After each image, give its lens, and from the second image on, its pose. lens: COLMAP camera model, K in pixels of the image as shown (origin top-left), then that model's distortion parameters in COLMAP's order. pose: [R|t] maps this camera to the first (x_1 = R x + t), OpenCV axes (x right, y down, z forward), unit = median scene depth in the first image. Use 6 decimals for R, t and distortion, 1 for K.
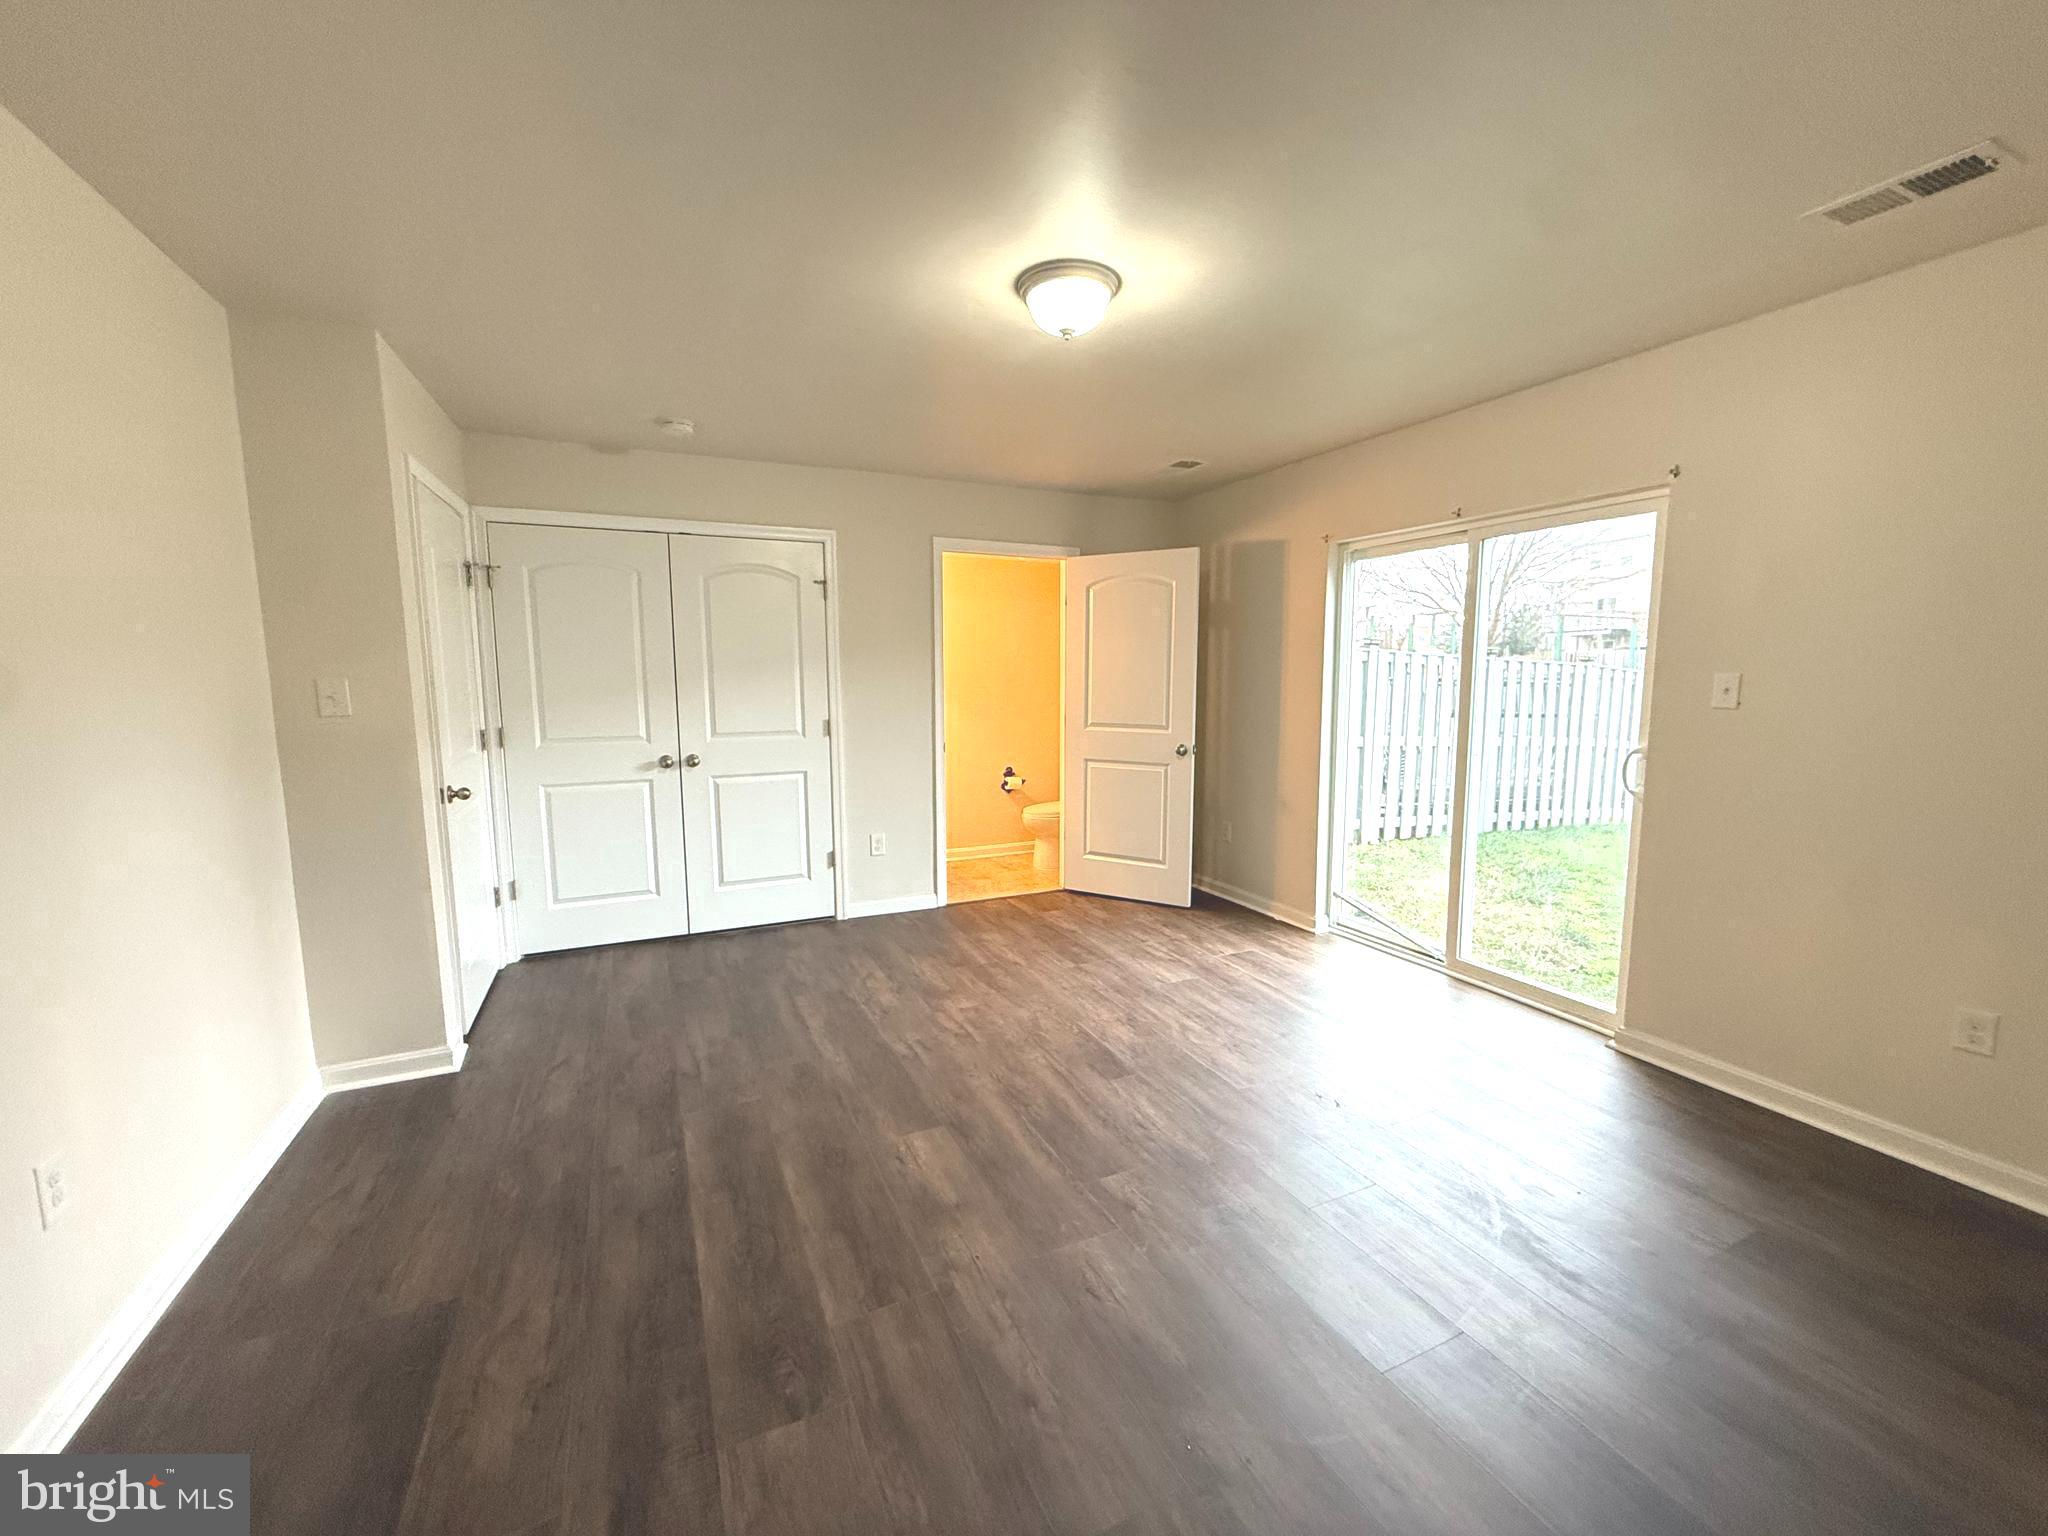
lens RADIAL K [[813.6, 0, 1013.6], [0, 813.6, 766.9], [0, 0, 1]] dist [-0.000553, 0.000389]
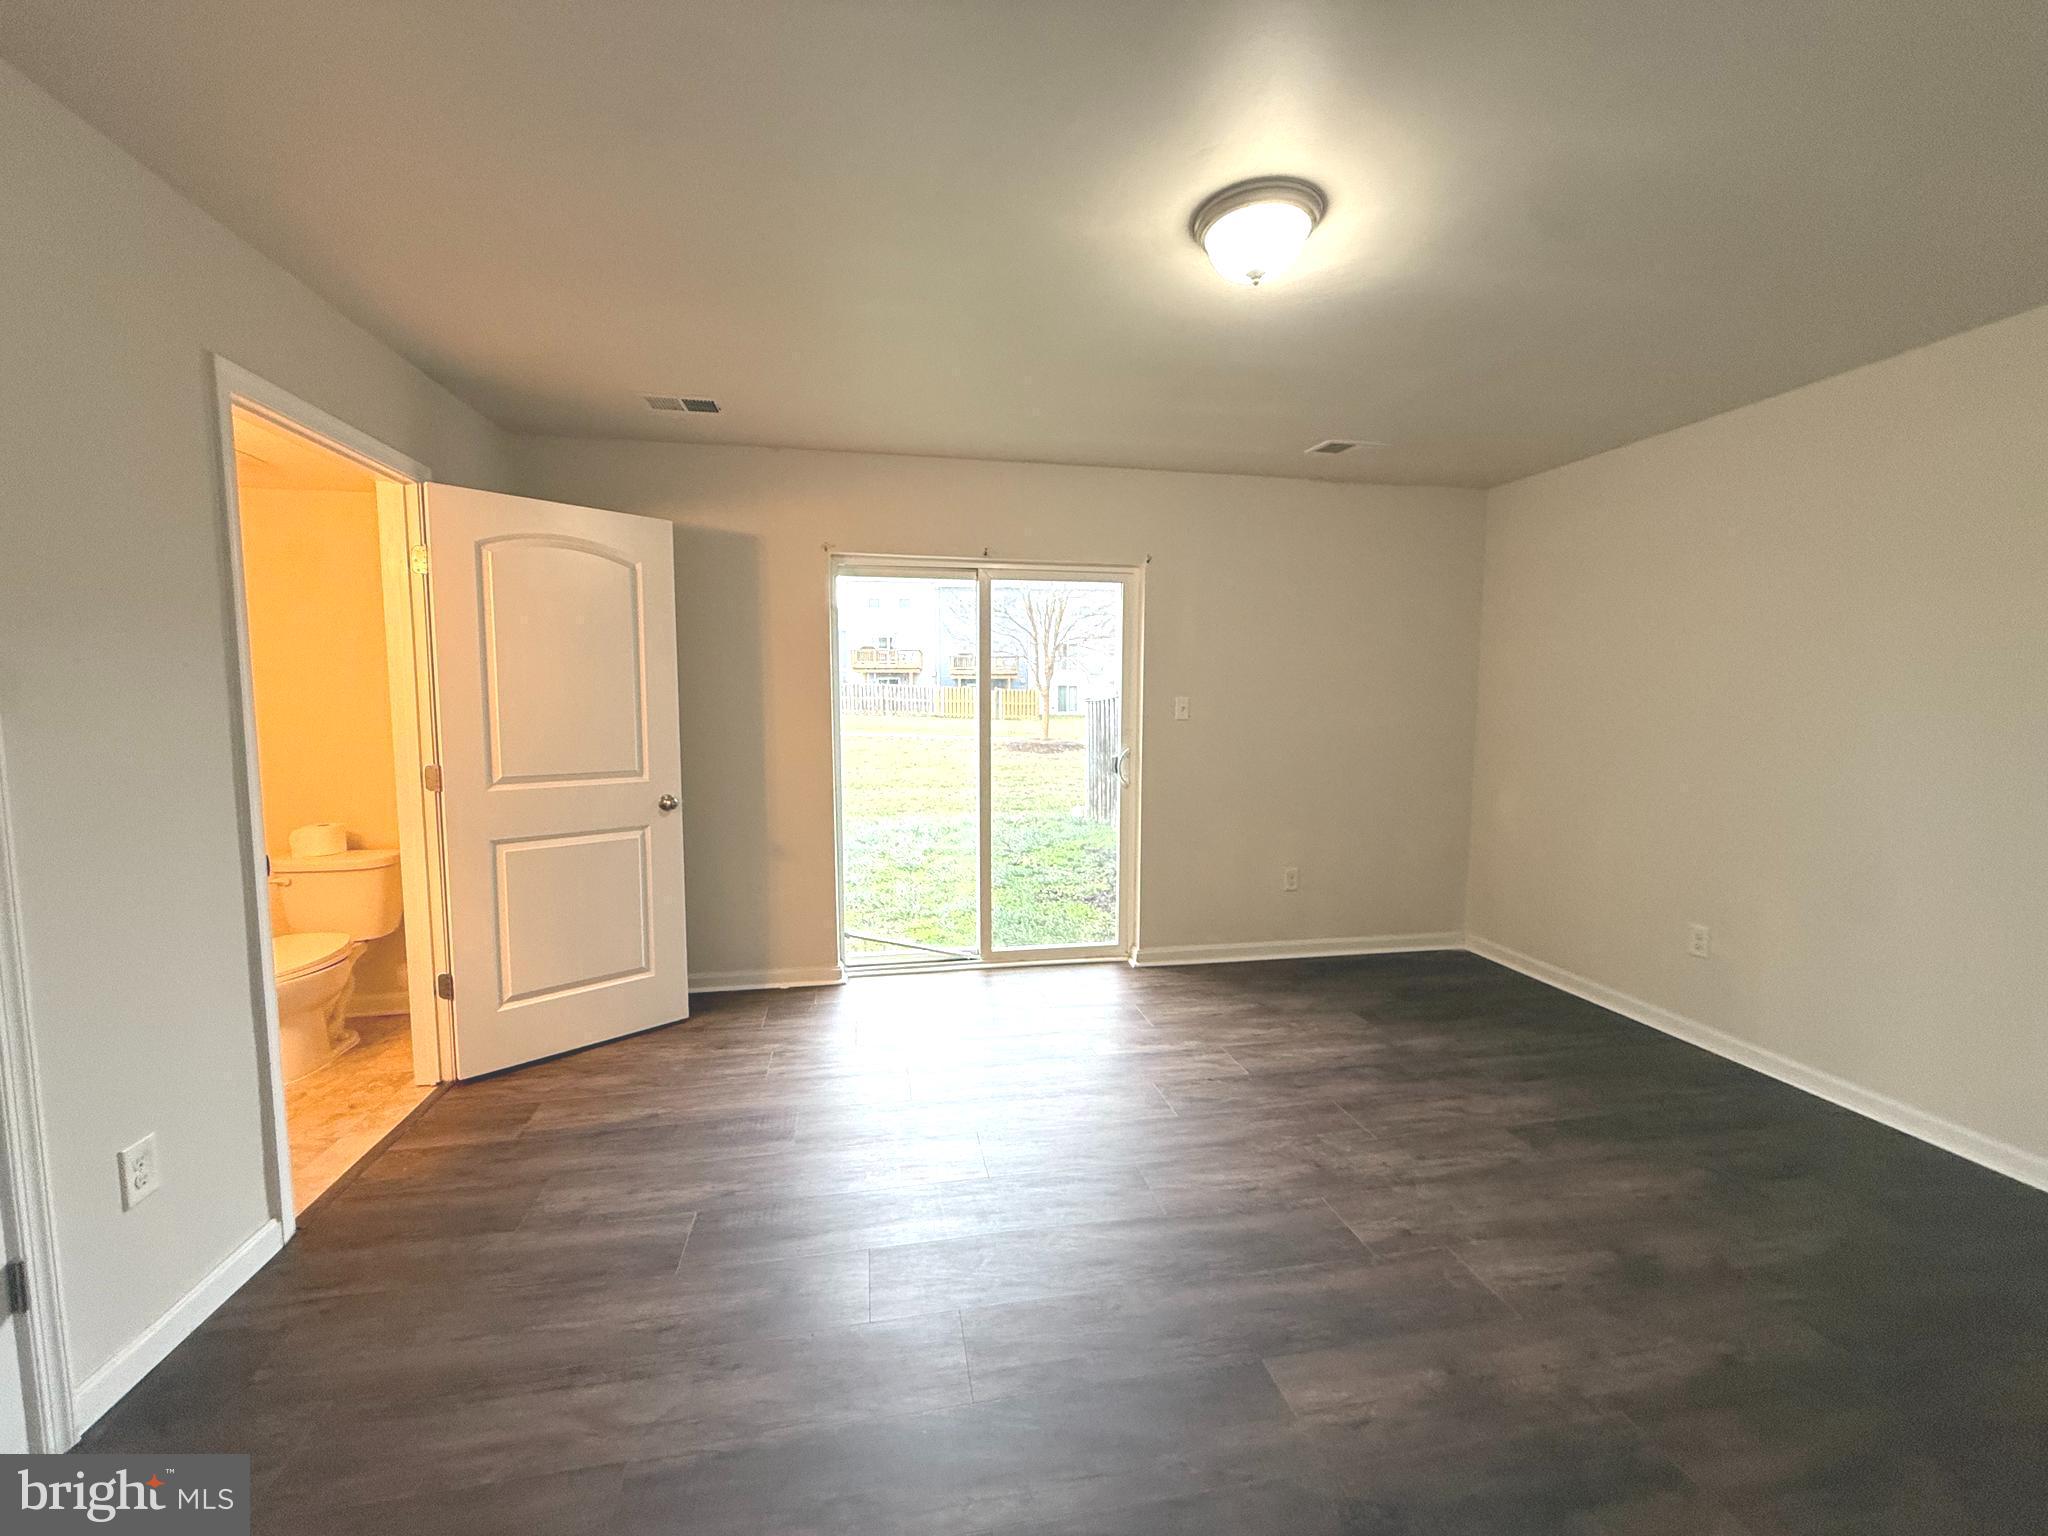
lens RADIAL K [[813.6, 0, 1014.7], [0, 813.6, 771.8], [0, 0, 1]] dist [-0.000553, 0.000389]
pose [[0.242519, -0.084235, 0.966483, -0.430422], [0.106902, 0.992477, 0.059675, -0.061422], [-0.964239, 0.088846, 0.249699, 0.567159]]
